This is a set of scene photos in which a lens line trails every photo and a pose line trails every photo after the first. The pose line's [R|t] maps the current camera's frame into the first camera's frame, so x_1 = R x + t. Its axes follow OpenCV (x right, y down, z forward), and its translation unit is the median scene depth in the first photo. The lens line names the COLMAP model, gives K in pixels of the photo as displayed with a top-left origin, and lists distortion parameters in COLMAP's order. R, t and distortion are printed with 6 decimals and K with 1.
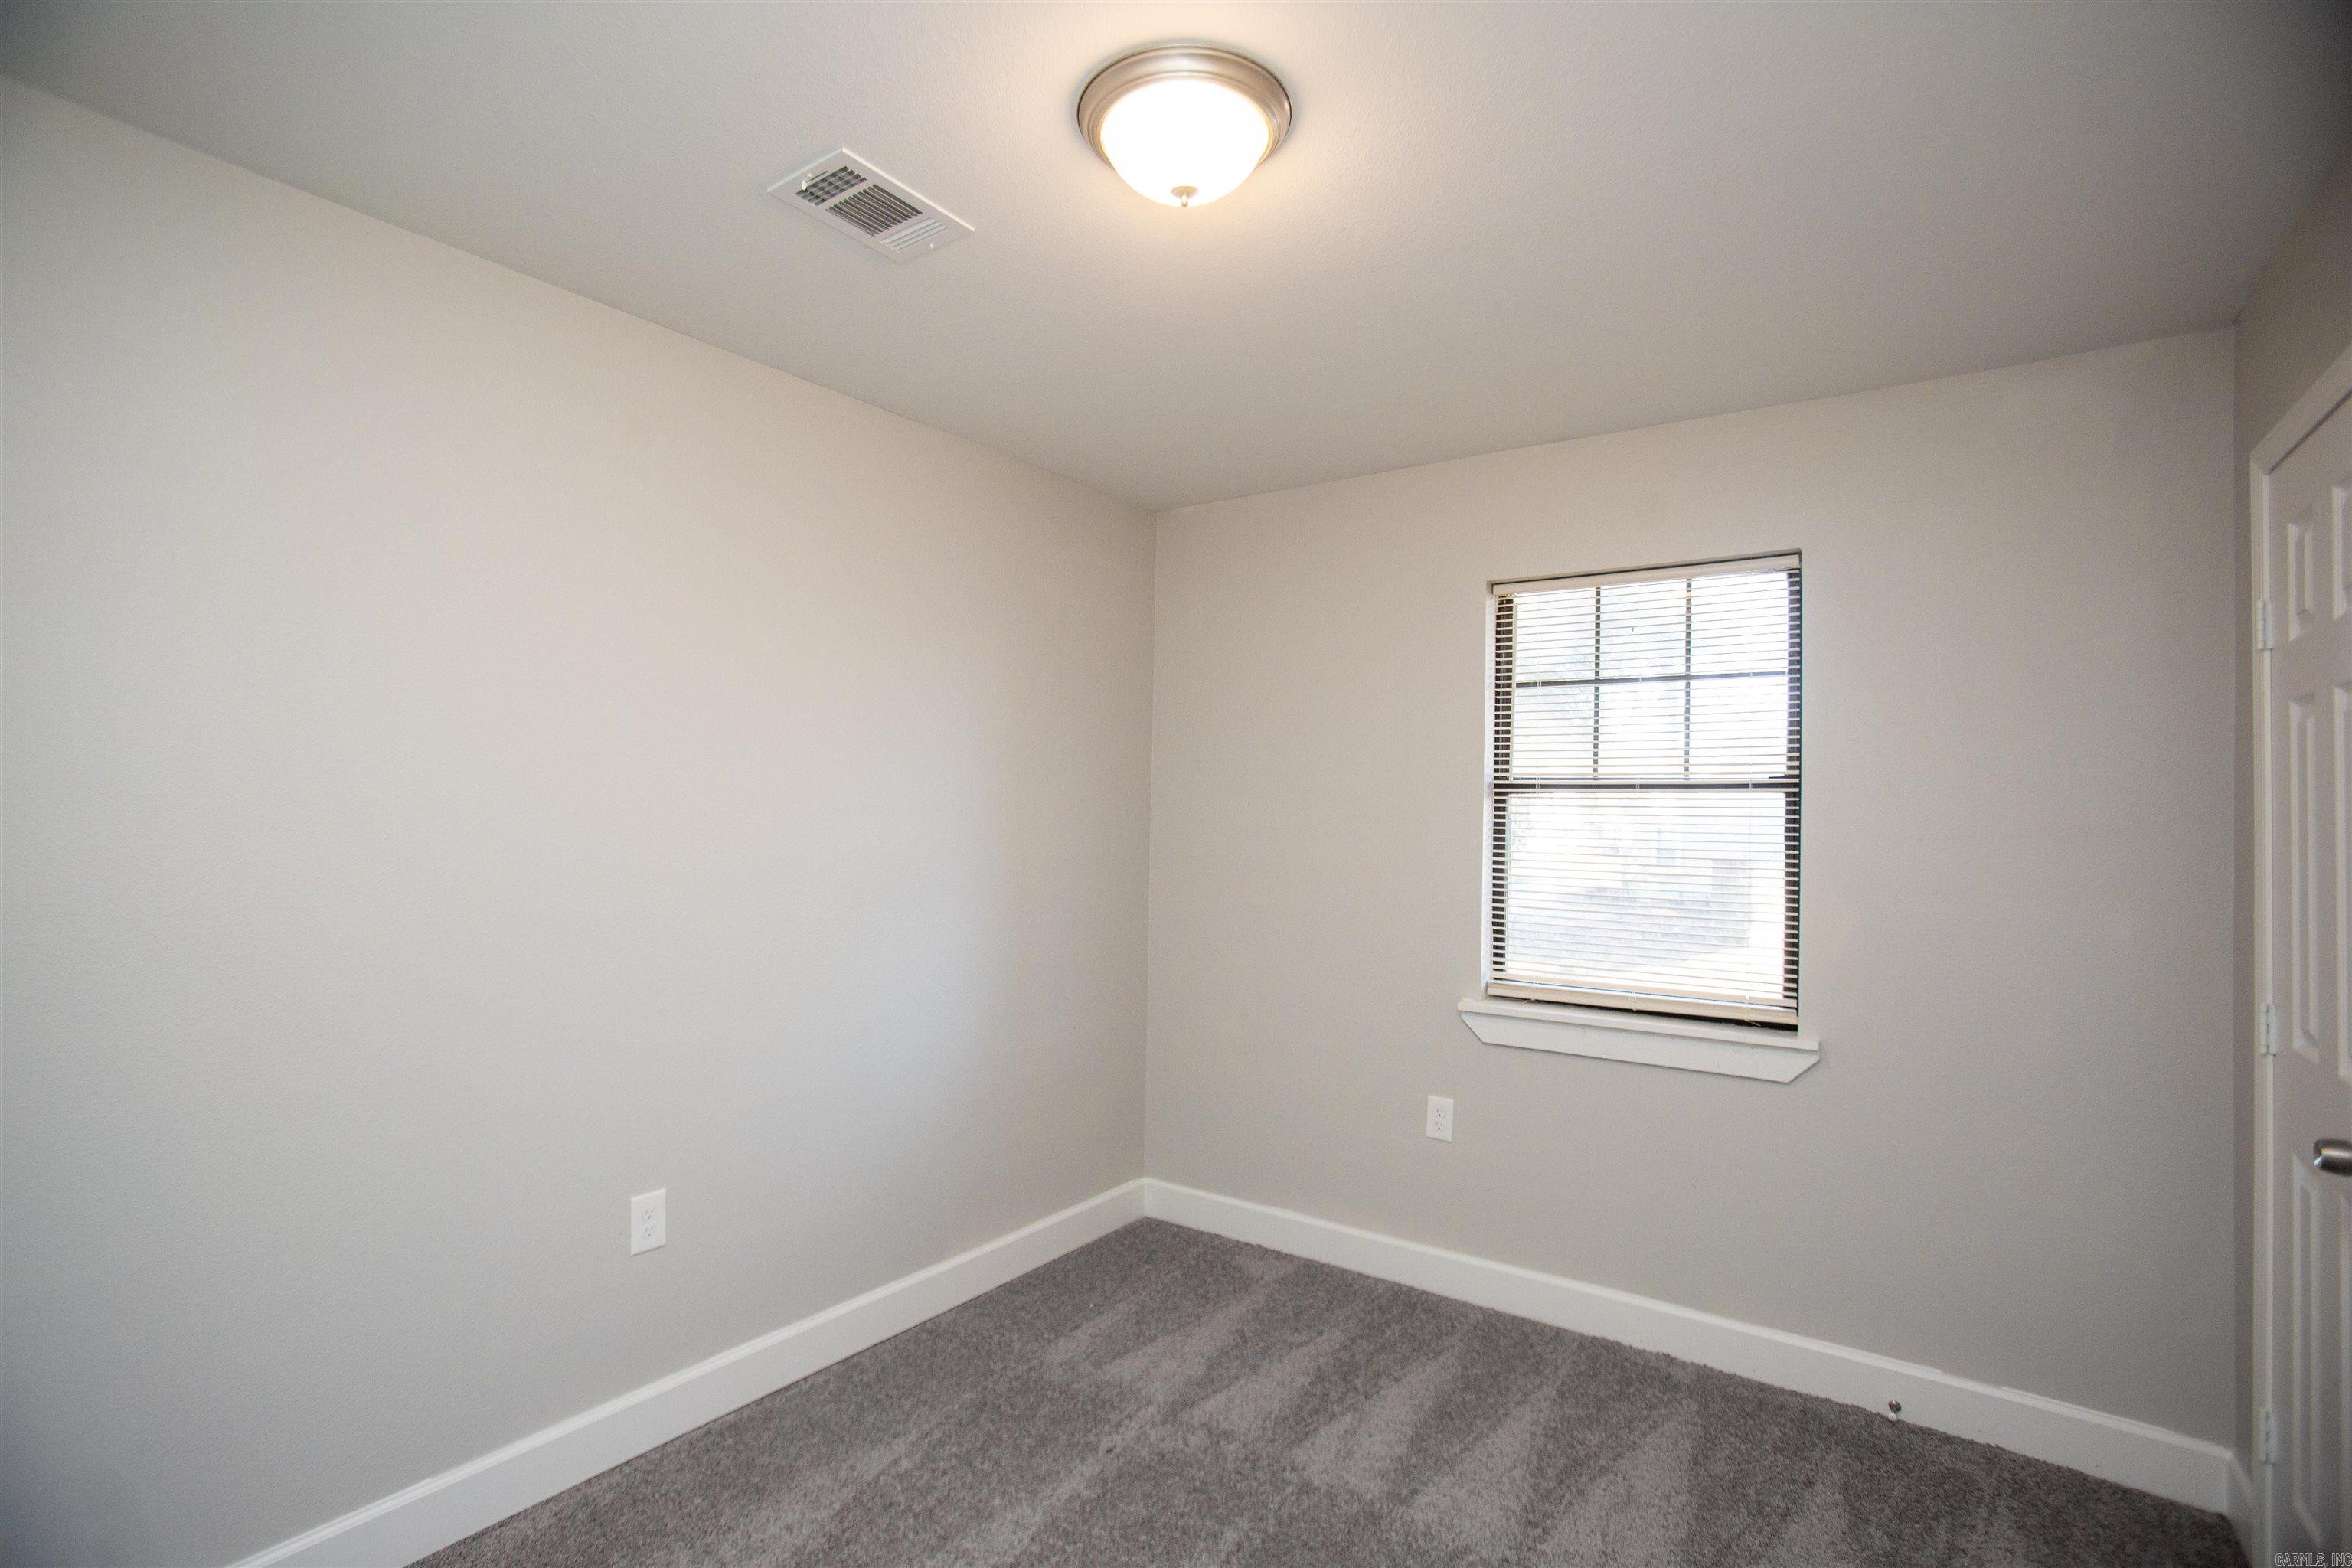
lens RADIAL K [[1084.3, 0, 1154.8], [0, 1084.3, 765.3], [0, 0, 1]] dist [-0.061858, 0.022288]
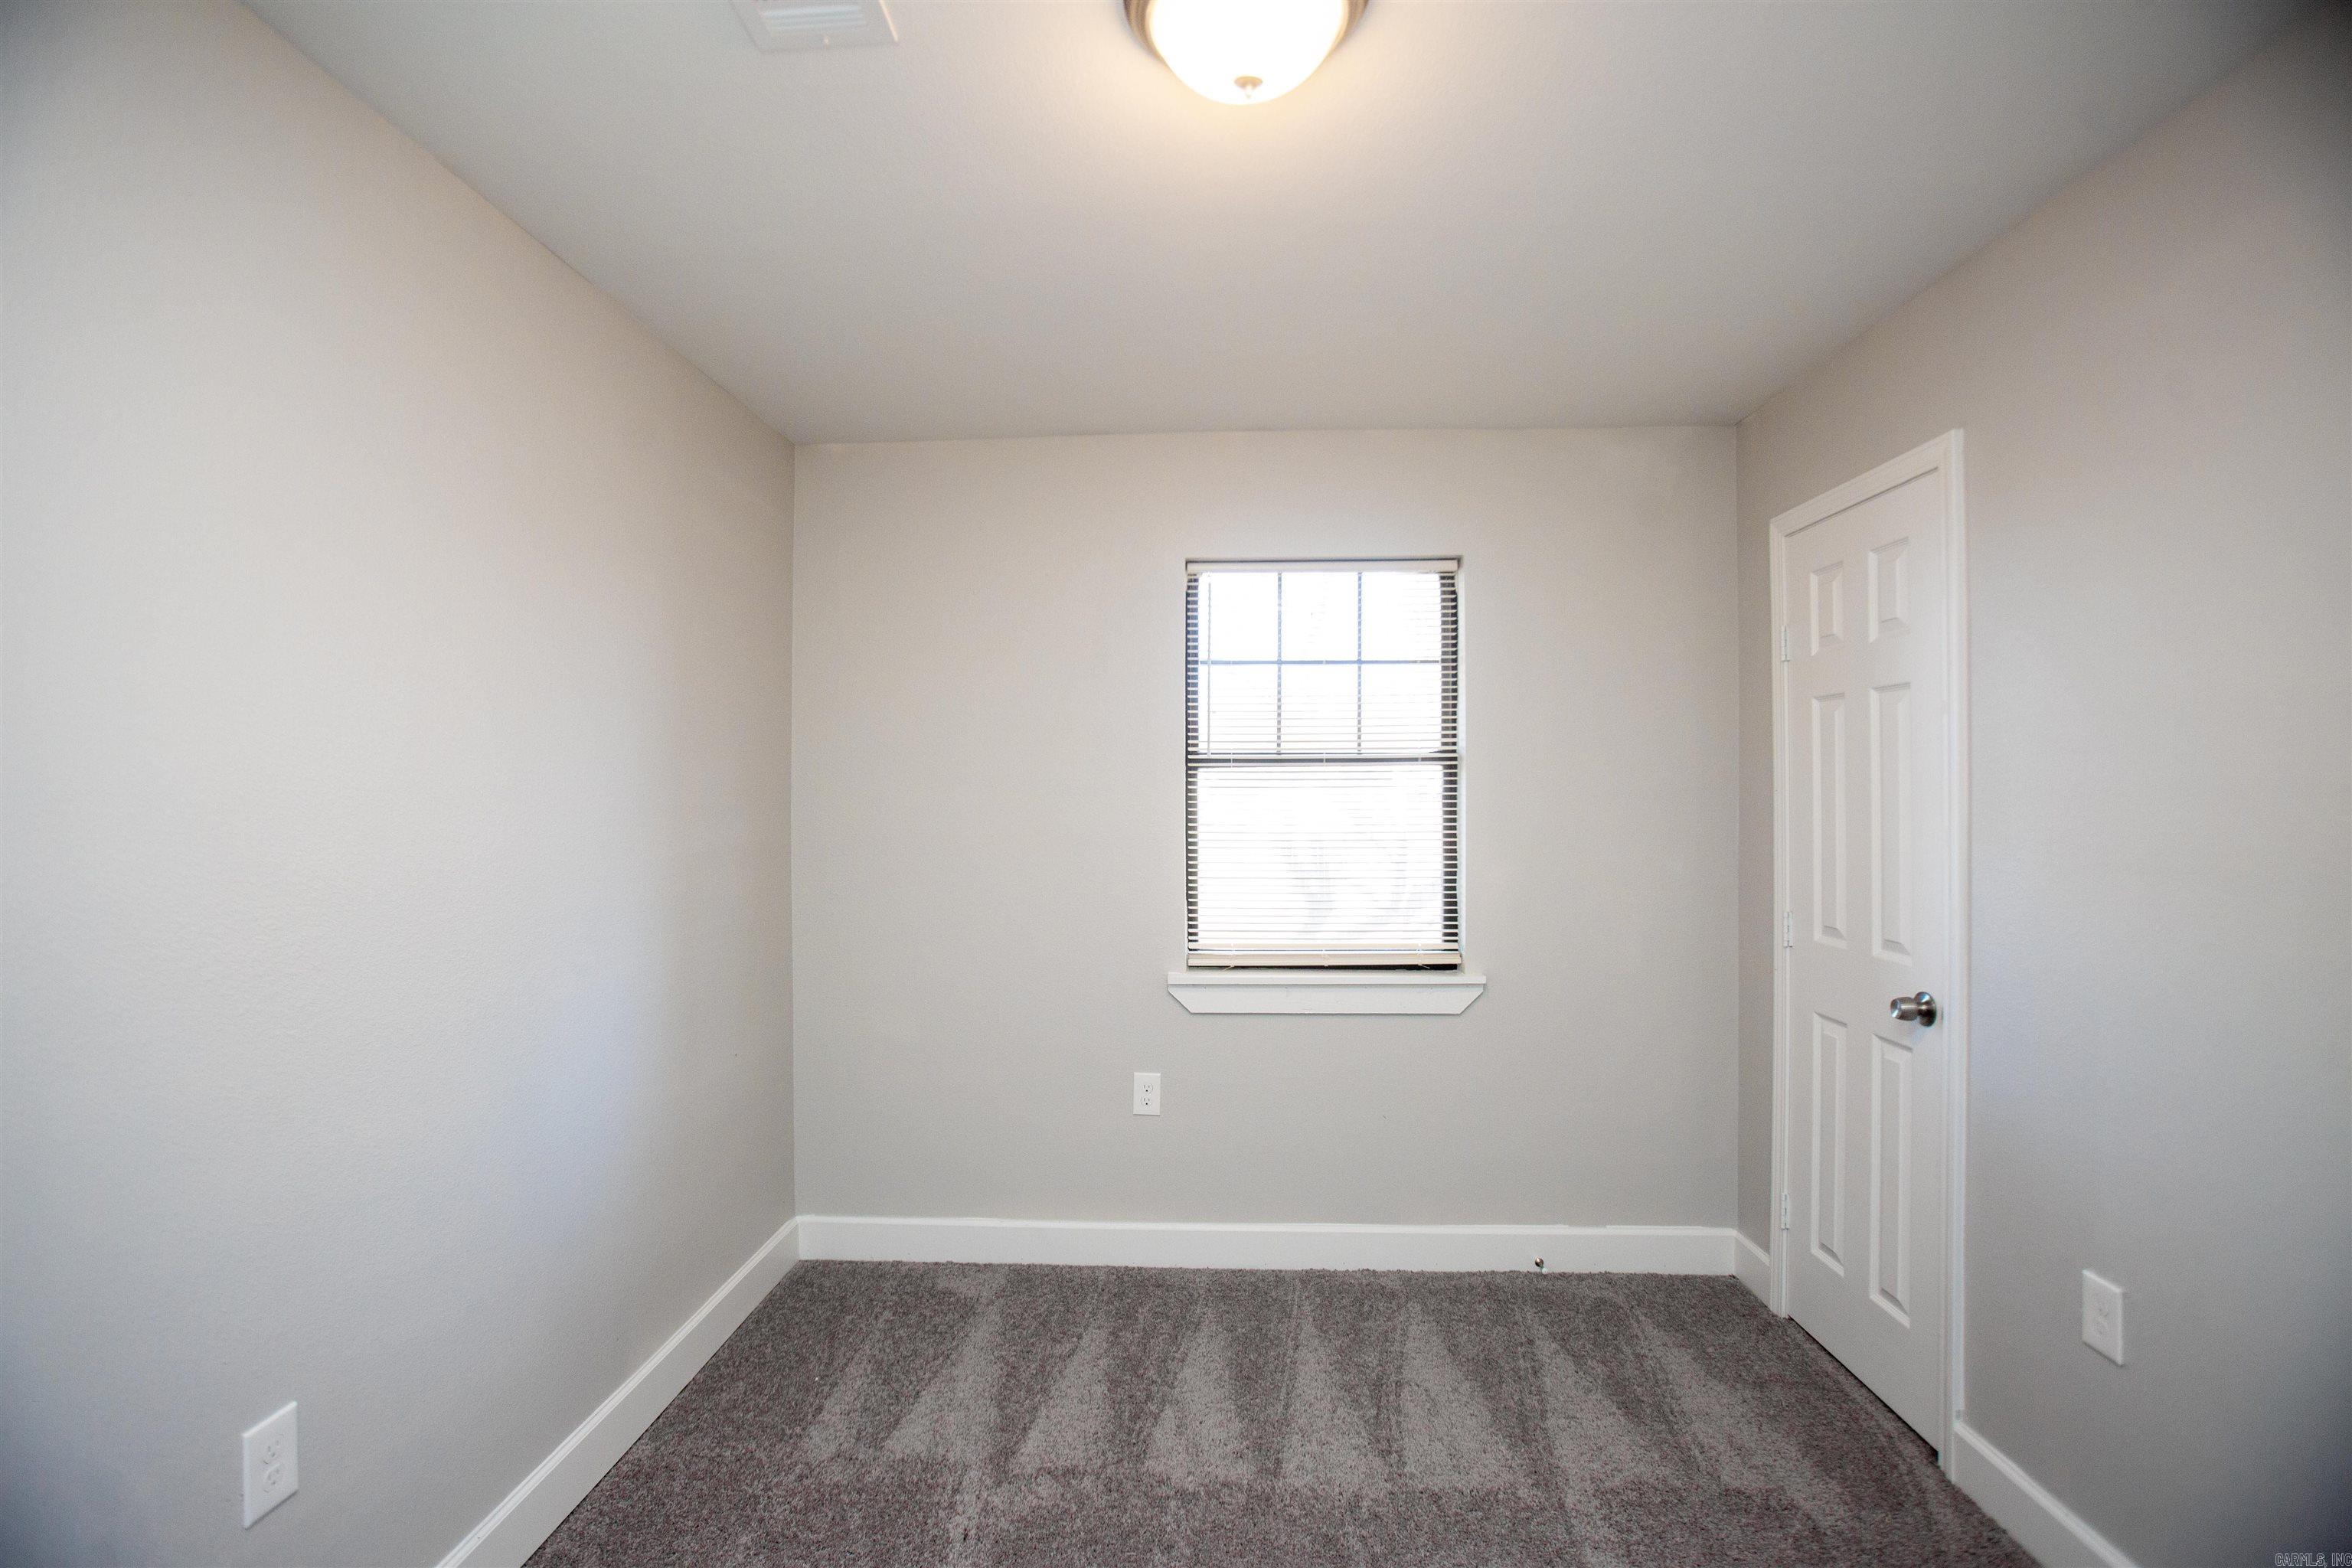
lens RADIAL K [[1084.3, 0, 1171.6], [0, 1084.3, 772.2], [0, 0, 1]] dist [-0.061858, 0.022288]
pose [[0.841456, -0.010012, 0.540234, -0.294077], [-0.004312, 0.999672, 0.025244, 0.004590], [-0.540309, -0.023571, 0.841136, 0.170763]]
